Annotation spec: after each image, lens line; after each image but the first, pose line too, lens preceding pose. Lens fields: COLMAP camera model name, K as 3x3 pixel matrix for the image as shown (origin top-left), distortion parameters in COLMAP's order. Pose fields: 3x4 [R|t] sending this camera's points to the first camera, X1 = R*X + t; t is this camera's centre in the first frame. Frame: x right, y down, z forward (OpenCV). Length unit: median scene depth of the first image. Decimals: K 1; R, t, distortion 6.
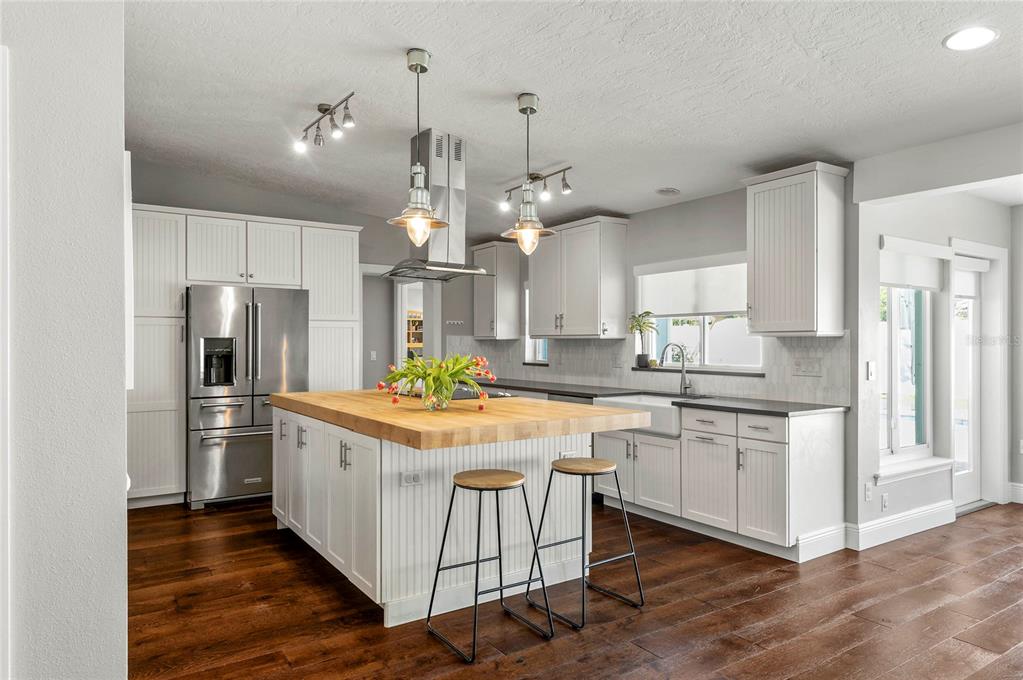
lens RADIAL K [[652.1, 0, 511.5], [0, 652.1, 340.0], [0, 0, 1]] dist [0.005449, 0.001203]
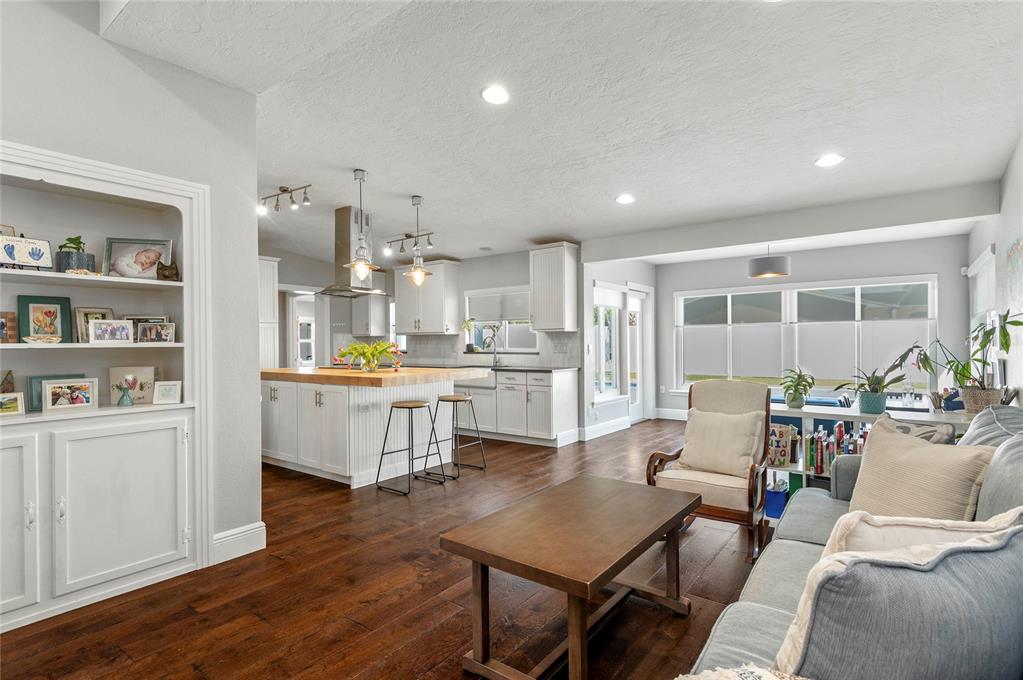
lens RADIAL K [[495.1, 0, 511.5], [0, 495.1, 340.0], [0, 0, 1]] dist [0.060213, -0.000025]
pose [[0.944926, -0.007453, 0.327199, -0.159402], [0.008099, 0.999967, -0.000613, 0.019263], [-0.327184, 0.003229, 0.944955, -0.330307]]
